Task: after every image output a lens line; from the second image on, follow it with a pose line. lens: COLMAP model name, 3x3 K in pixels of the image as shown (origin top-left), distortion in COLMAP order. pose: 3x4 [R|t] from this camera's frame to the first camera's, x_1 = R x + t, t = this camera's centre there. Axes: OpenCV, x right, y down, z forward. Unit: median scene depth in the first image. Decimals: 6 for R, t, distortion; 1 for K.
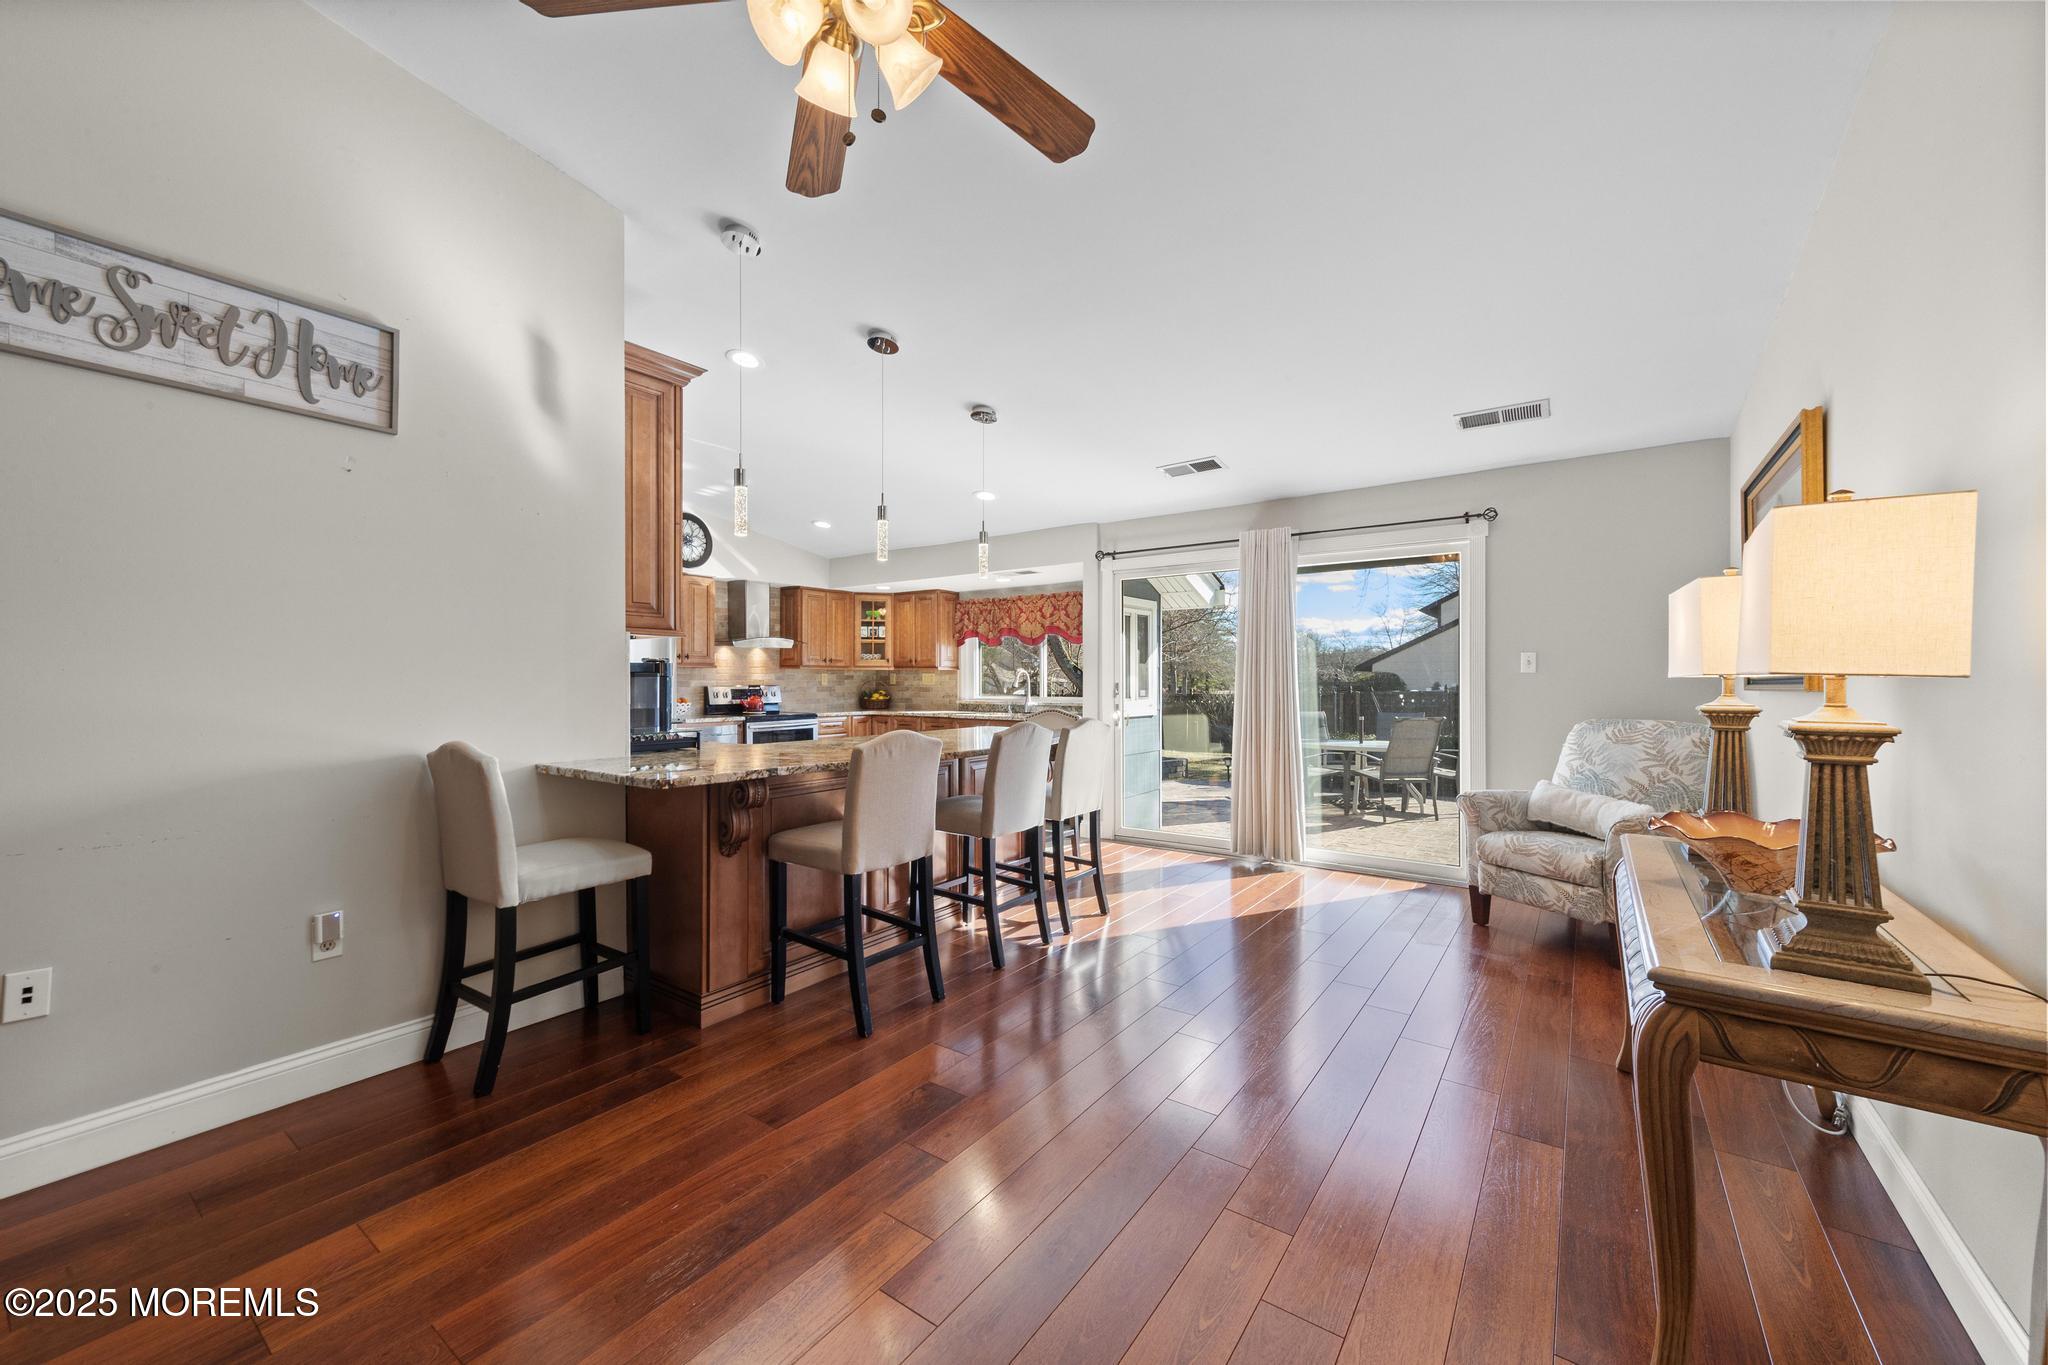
lens RADIAL K [[779.8, 0, 1028.7], [0, 779.8, 685.7], [0, 0, 1]] dist [0.007496, -0.000247]
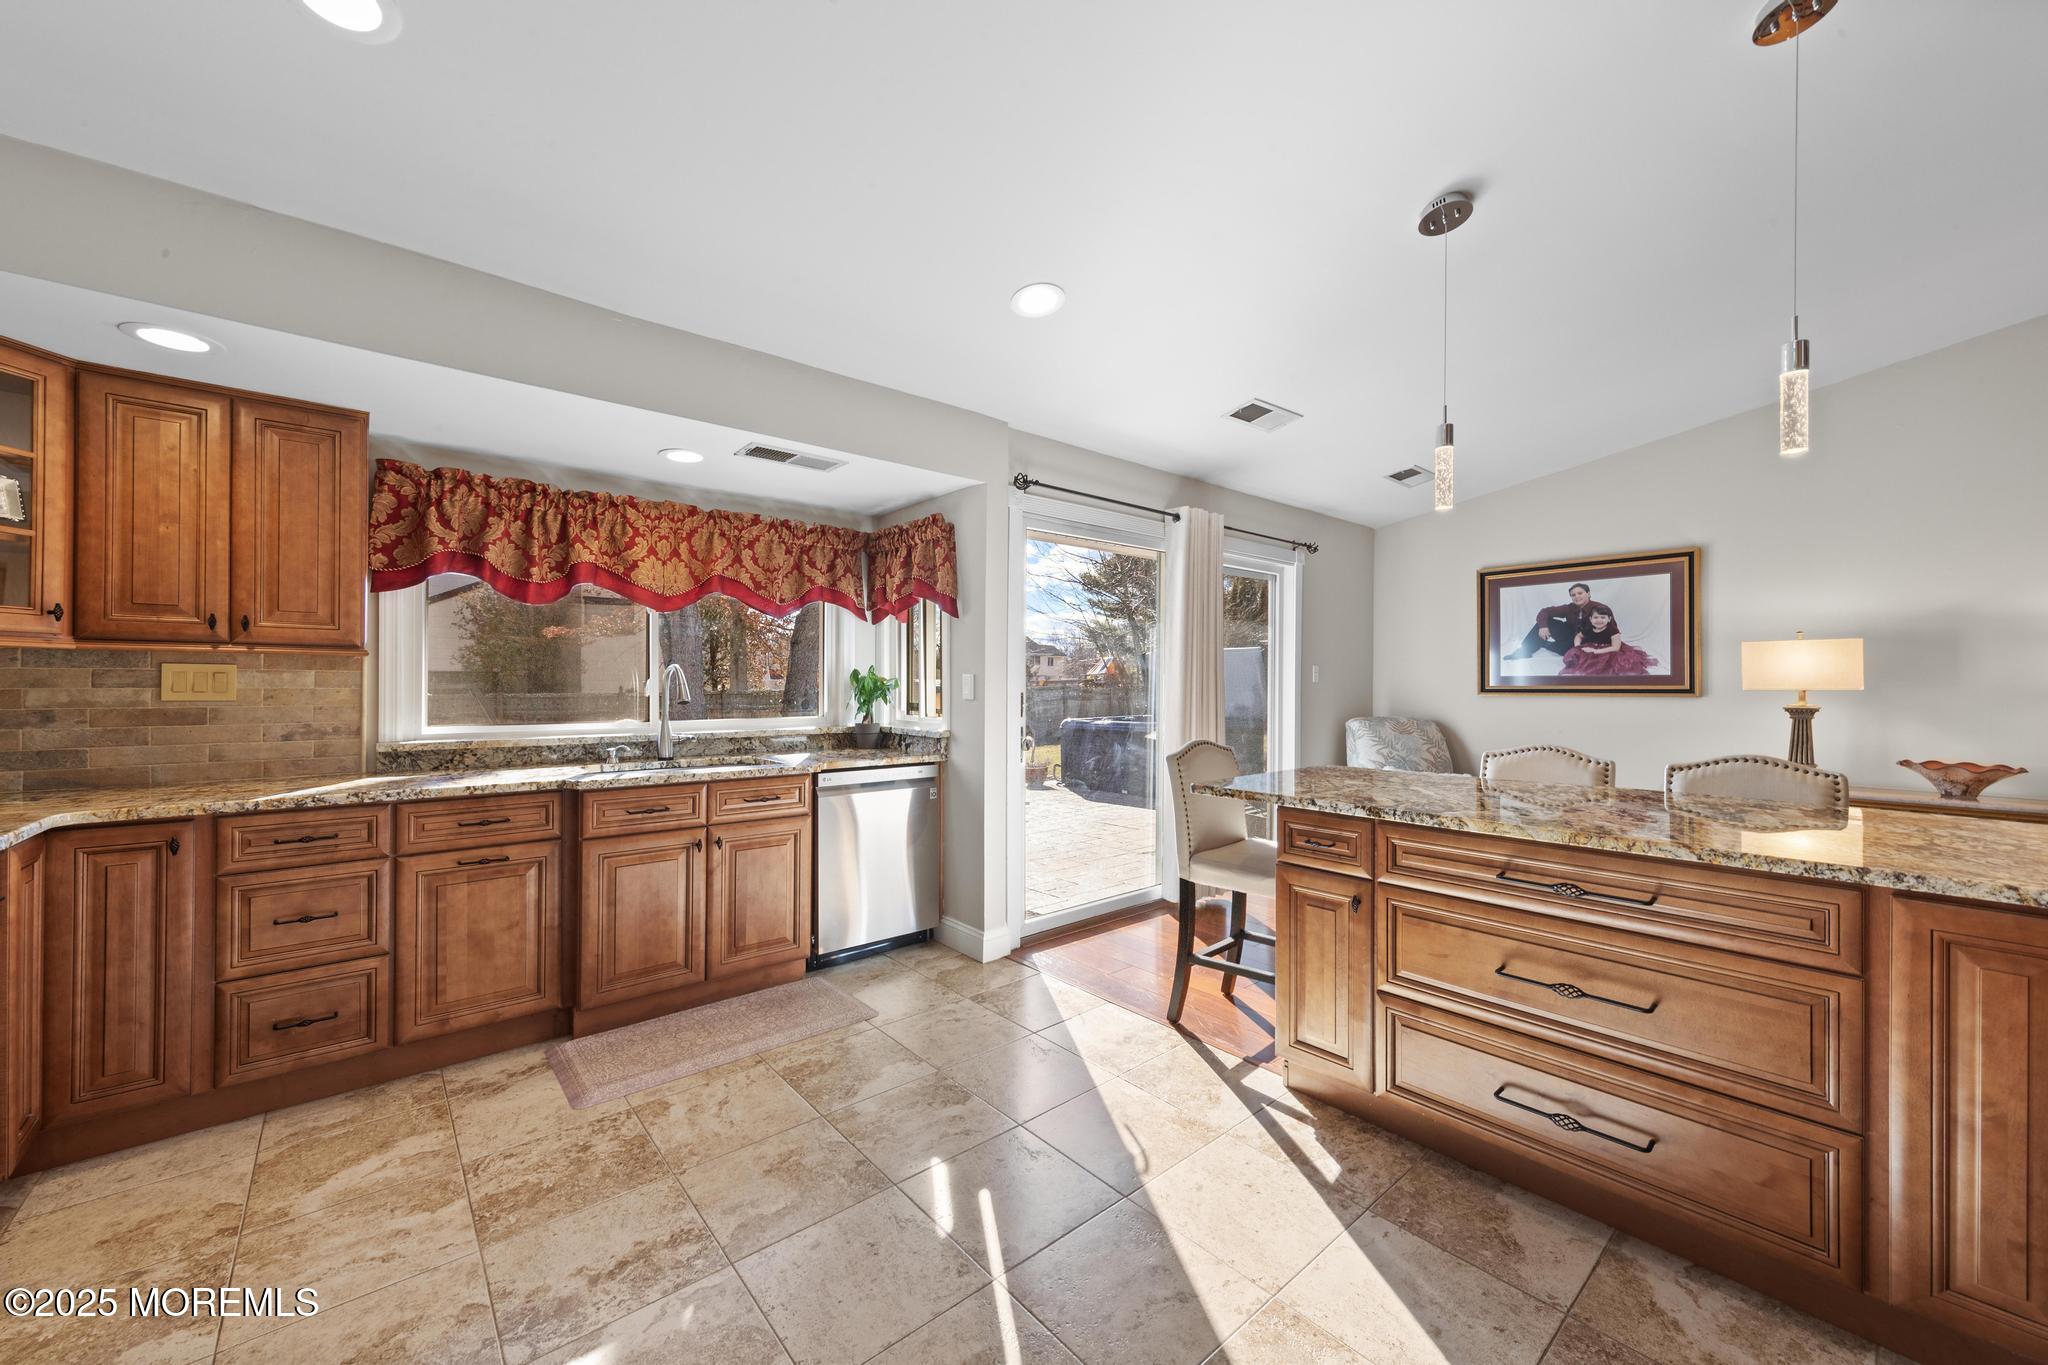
lens RADIAL K [[779.8, 0, 1028.7], [0, 779.8, 685.7], [0, 0, 1]] dist [0.007496, -0.000247]
pose [[0.238926, -0.002302, 0.971035, -0.421847], [0.001201, 0.999997, 0.002076, -0.008943], [-0.971037, 0.000670, 0.238928, 0.730583]]
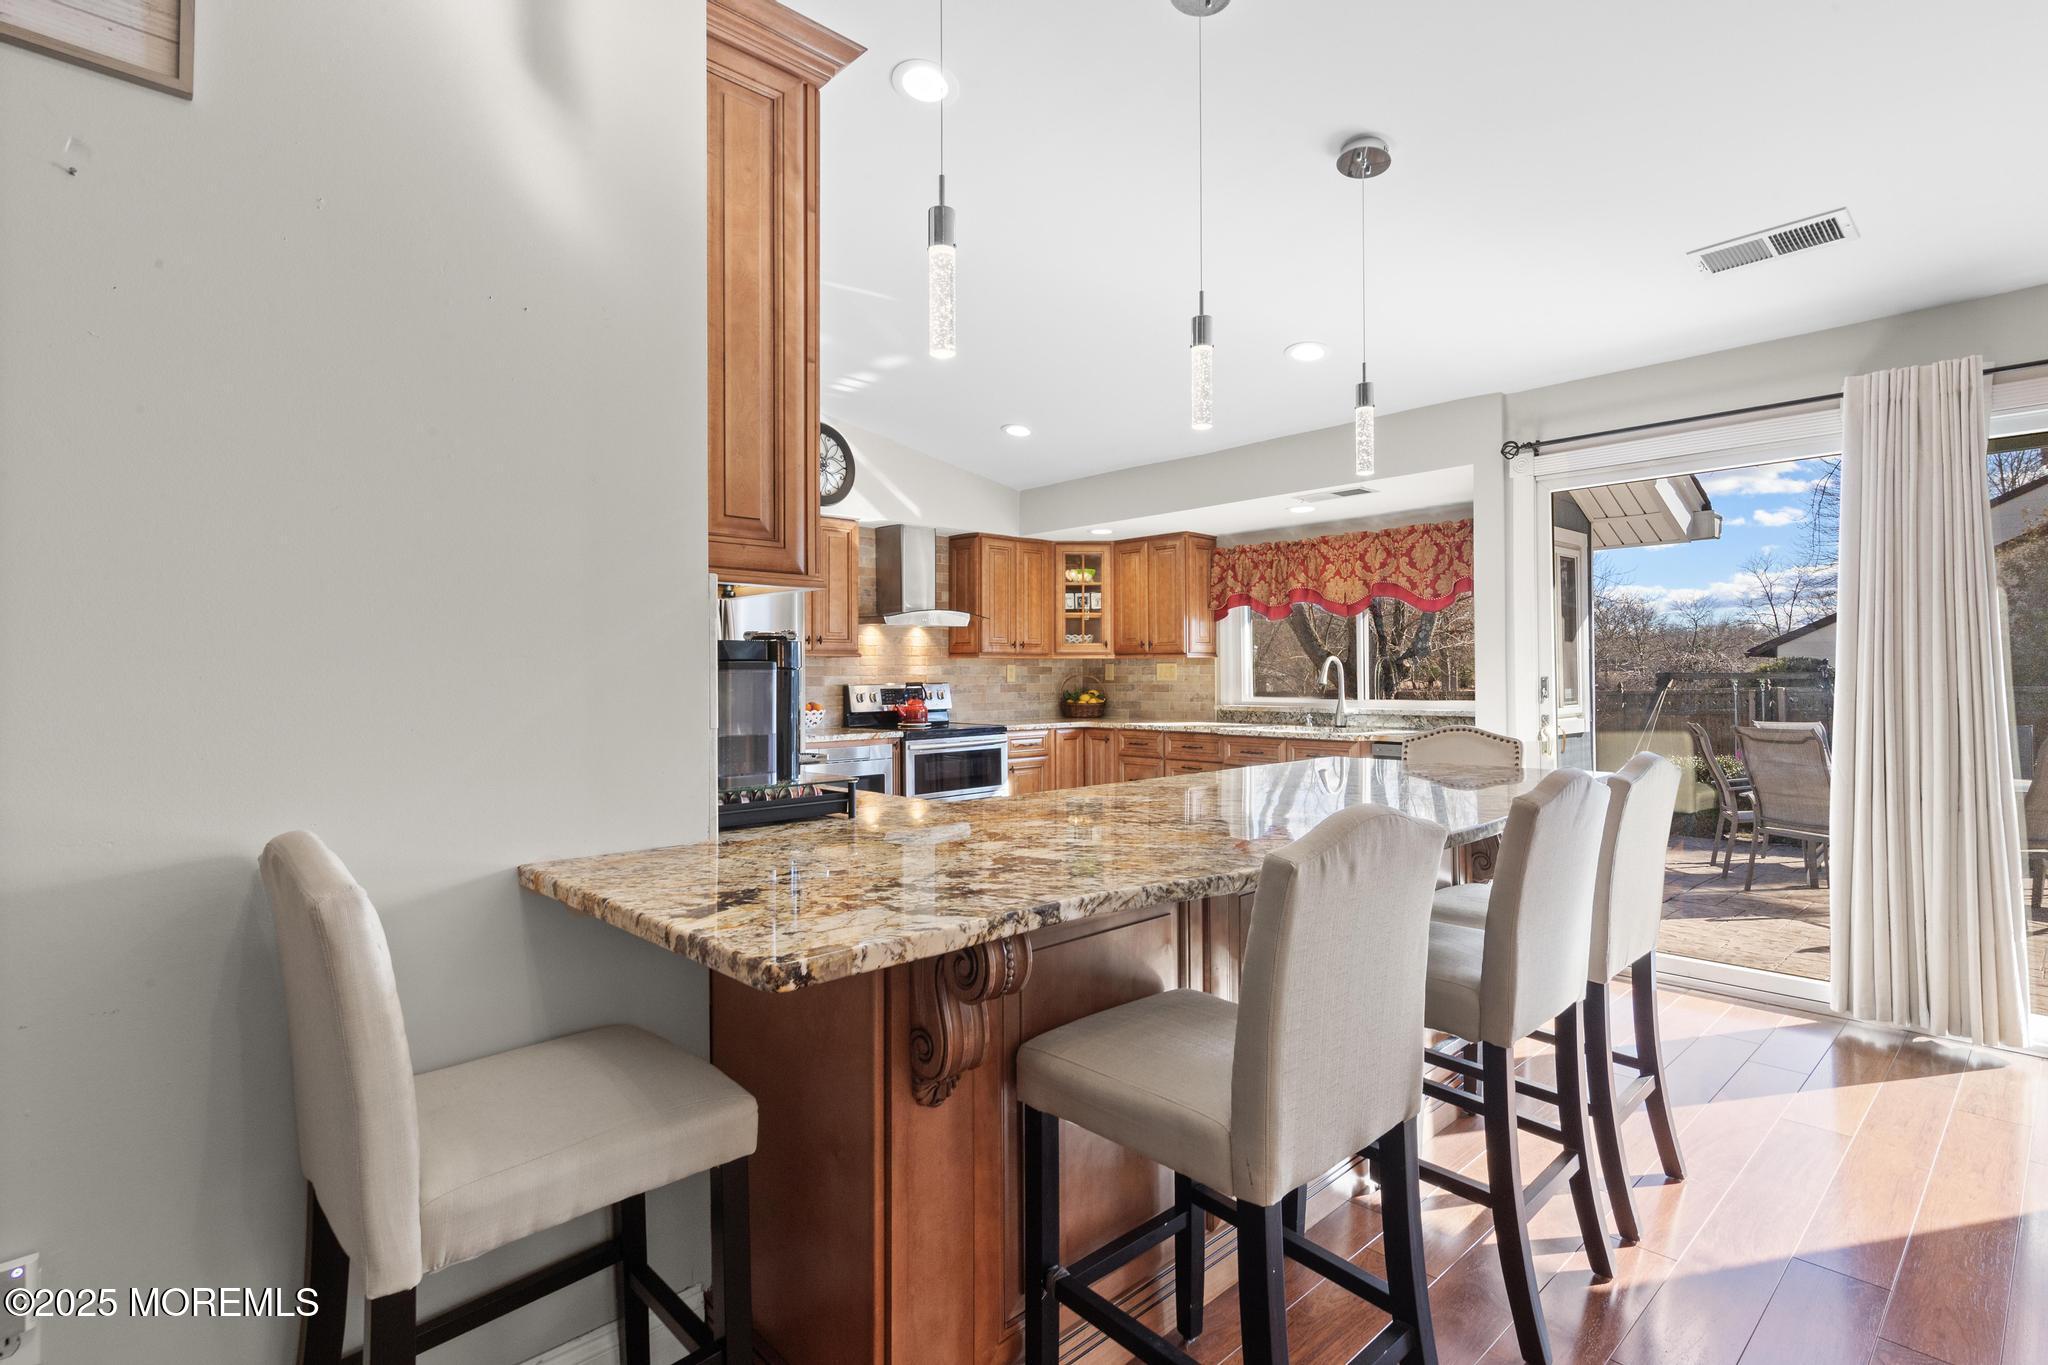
lens RADIAL K [[990.8, 0, 1034.0], [0, 990.8, 670.1], [0, 0, 1]] dist [0.001099, 0.000397]
pose [[0.981296, -0.006703, -0.192389, -0.093811], [0.004589, 0.999924, -0.011434, -0.001421], [0.192451, 0.010337, 0.981252, 0.202900]]
